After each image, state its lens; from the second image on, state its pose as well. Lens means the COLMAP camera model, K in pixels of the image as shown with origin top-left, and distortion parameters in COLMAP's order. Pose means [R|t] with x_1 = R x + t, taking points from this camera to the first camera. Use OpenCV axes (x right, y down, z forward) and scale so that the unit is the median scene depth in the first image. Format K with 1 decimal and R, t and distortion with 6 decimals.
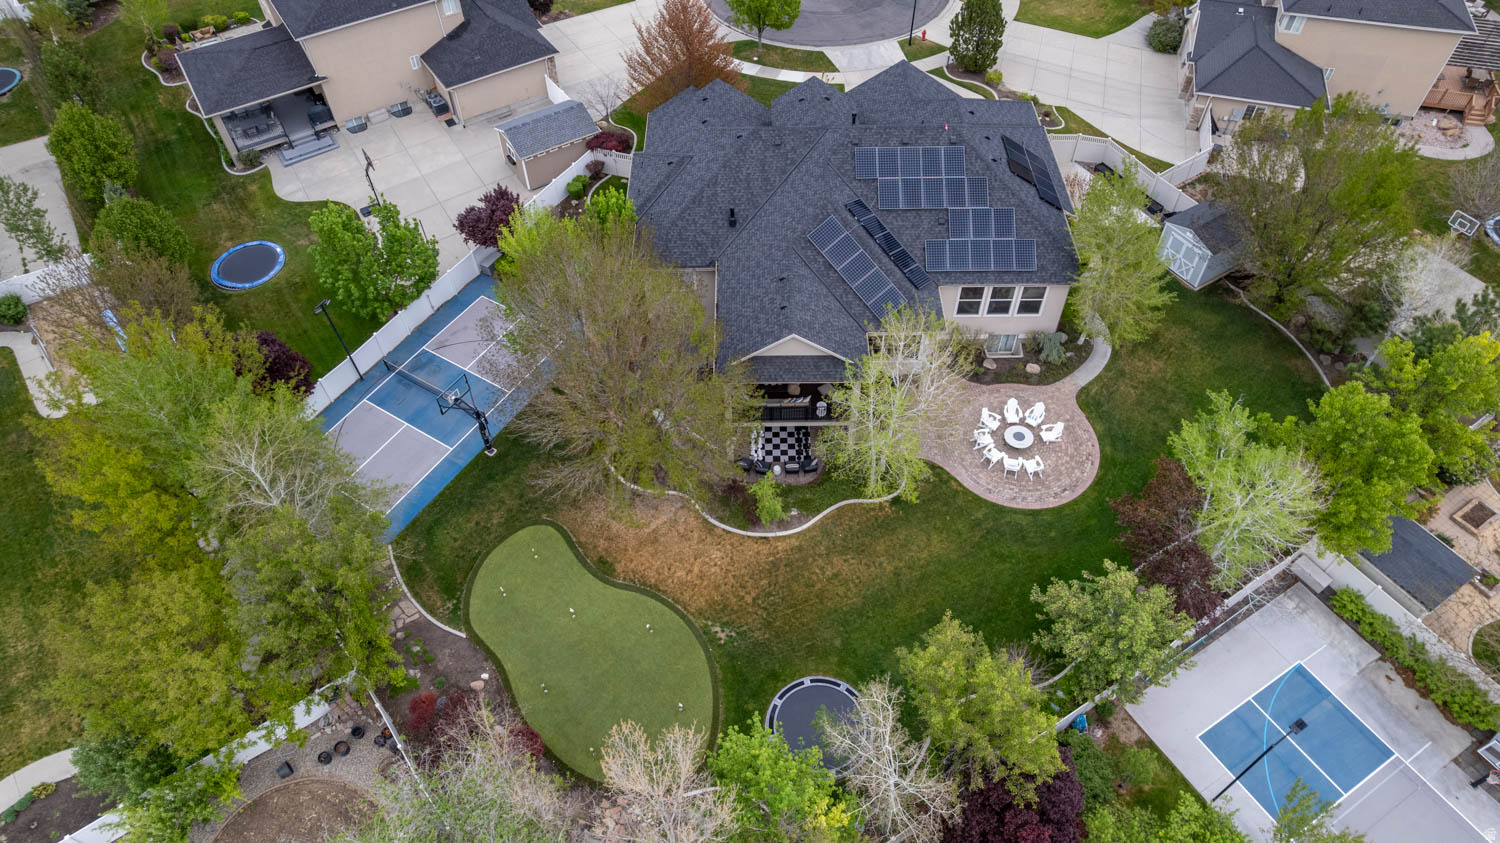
lens RADIAL K [[961.4, 0, 754.8], [0, 961.4, 428.3], [0, 0, 1]] dist [-0.074302, 0.067203]
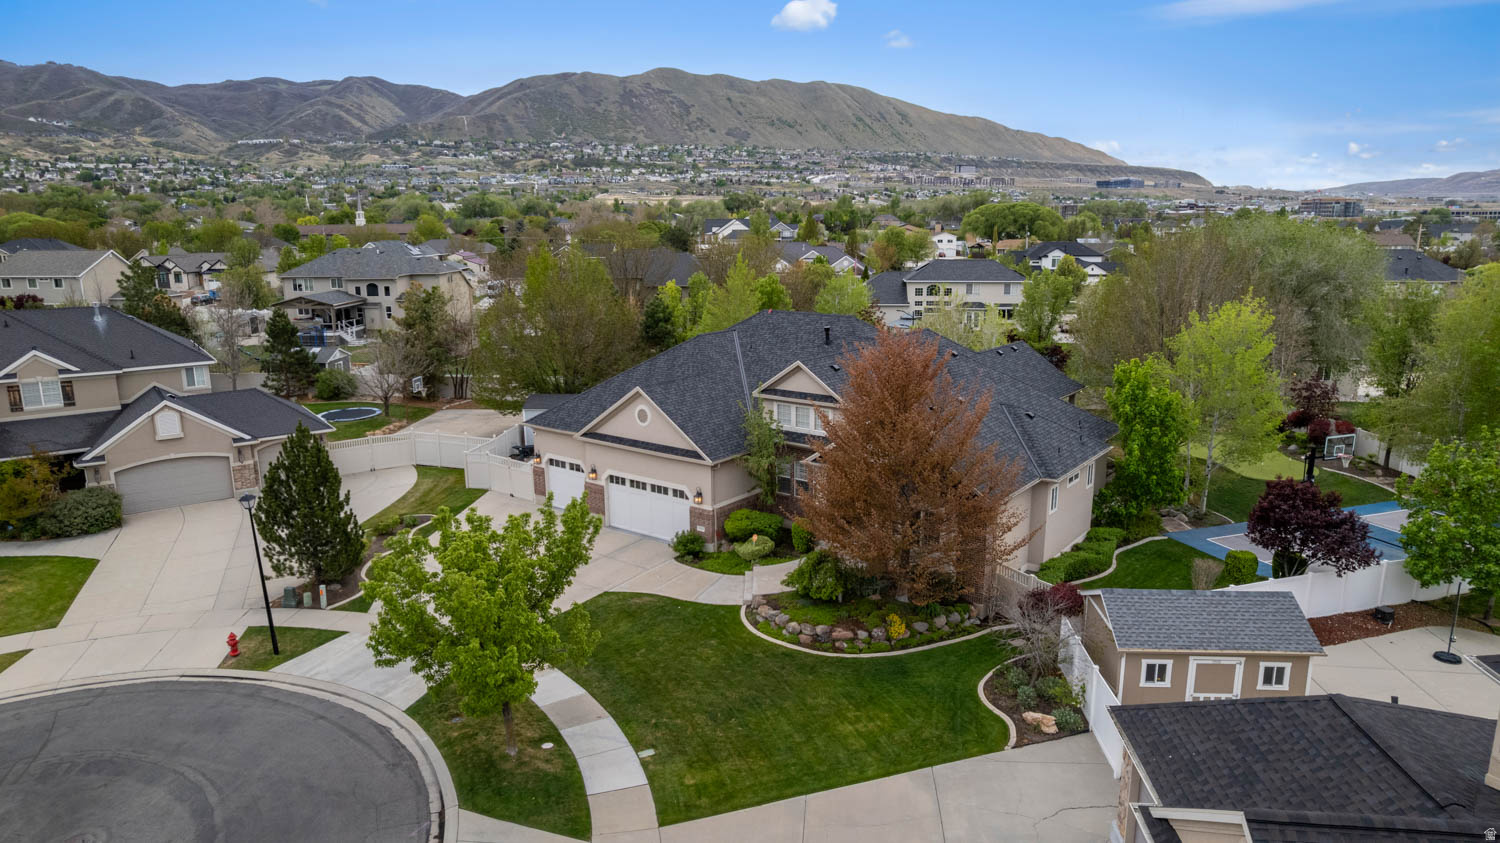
lens RADIAL K [[961.4, 0, 754.6], [0, 961.4, 427.3], [0, 0, 1]] dist [-0.074302, 0.067203]
pose [[-0.791057, -0.116962, 0.600457, -0.380435], [0.482830, 0.483345, 0.730242, -0.956548], [-0.375639, 0.867581, -0.325881, 1.385329]]
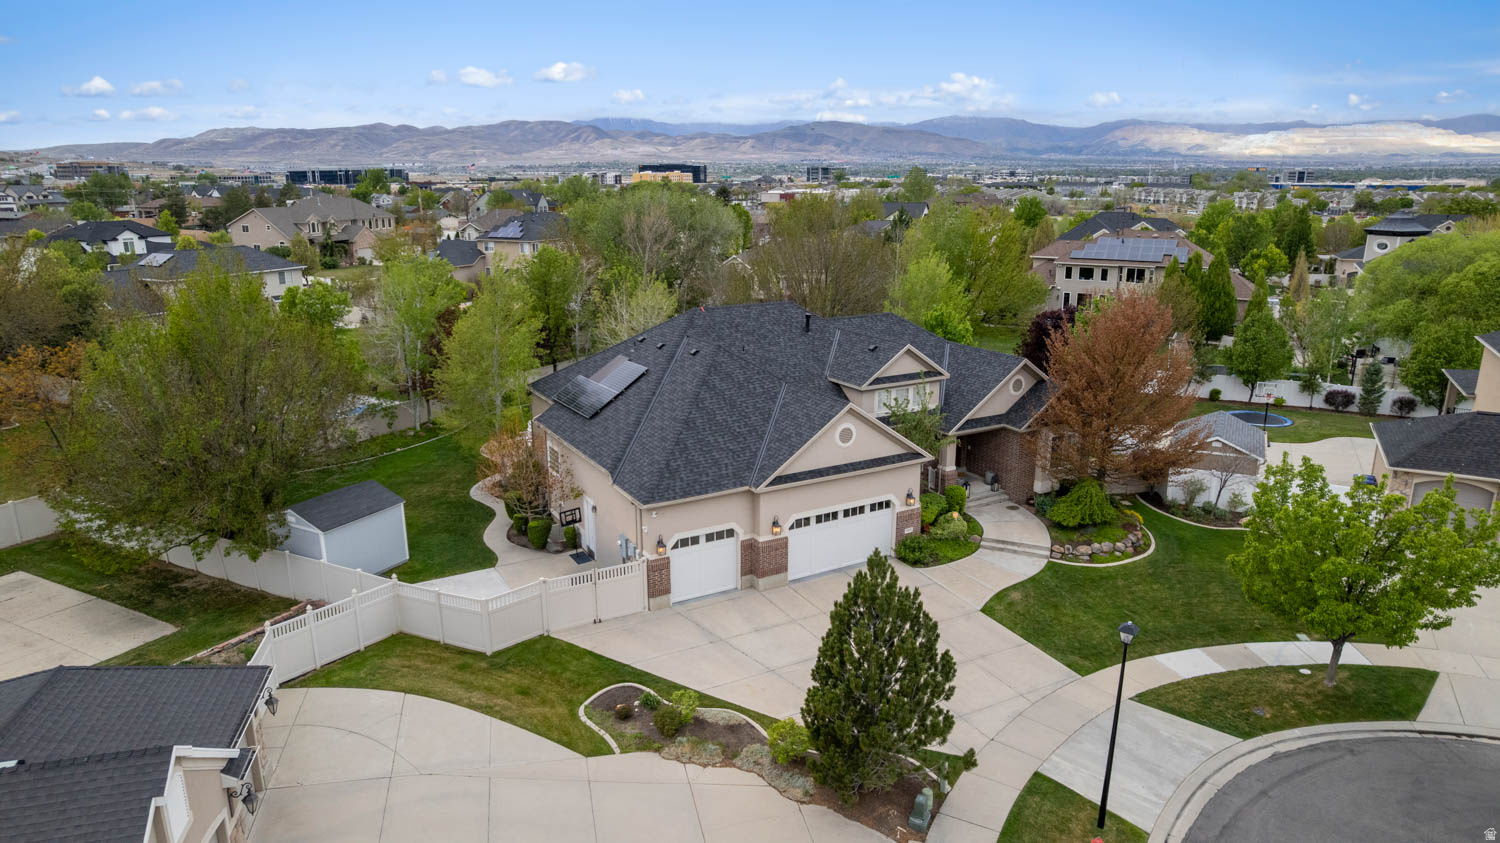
lens RADIAL K [[961.4, 0, 754.3], [0, 961.4, 425.4], [0, 0, 1]] dist [-0.074302, 0.067203]
pose [[-0.869456, 0.139550, -0.473890, 0.569880], [-0.374334, 0.439867, 0.816328, -0.973659], [0.322367, 0.887154, -0.330207, 1.355245]]
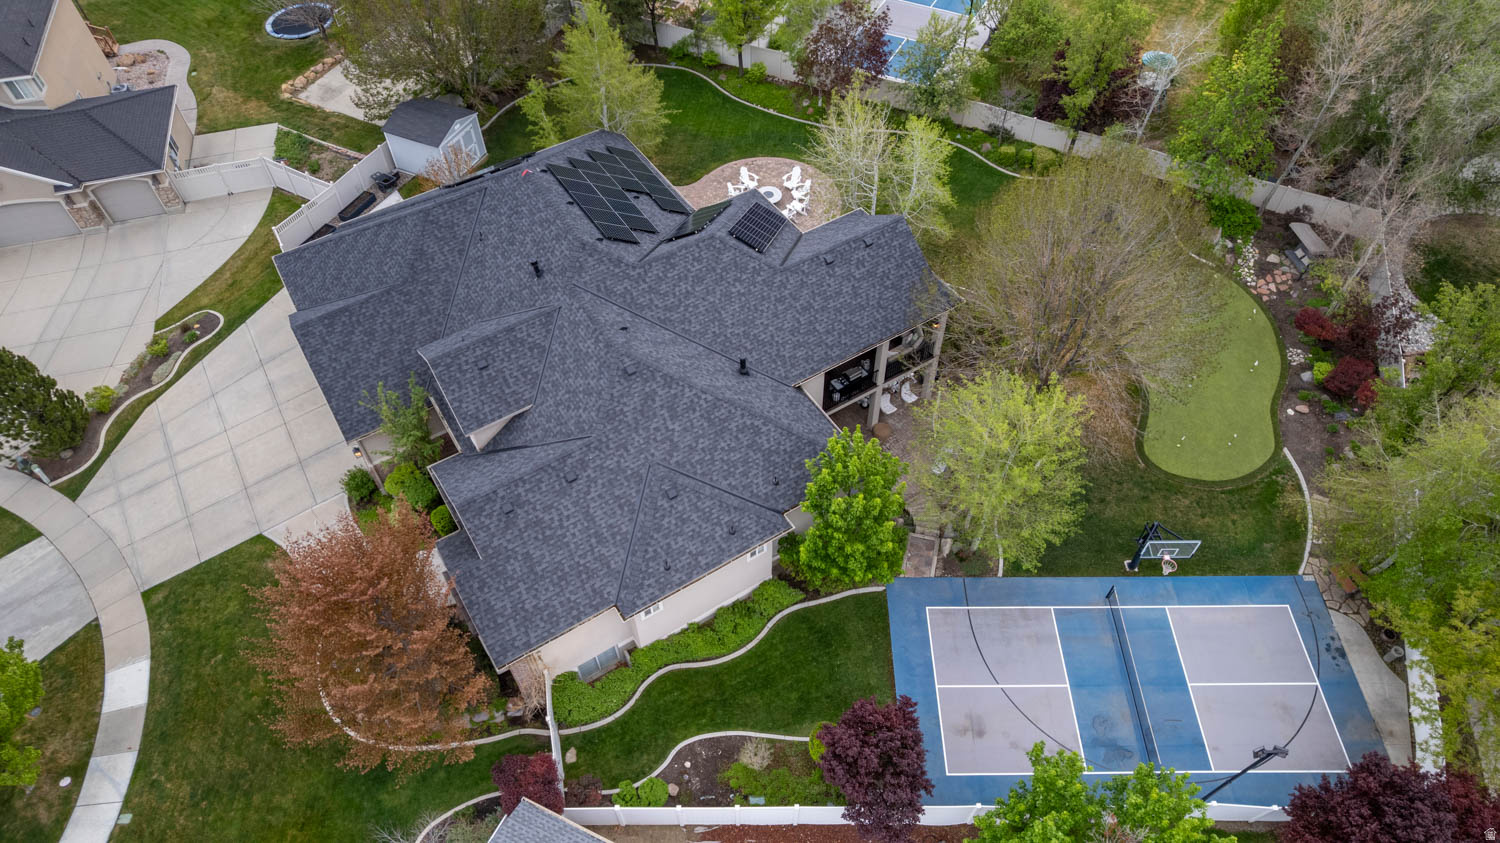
lens RADIAL K [[961.4, 0, 753.2], [0, 961.4, 430.3], [0, 0, 1]] dist [-0.074302, 0.067203]
pose [[-0.531350, -0.653064, 0.539606, -0.435695], [0.663395, 0.075371, 0.744464, -0.731045], [-0.526853, 0.753542, 0.393191, 0.731835]]
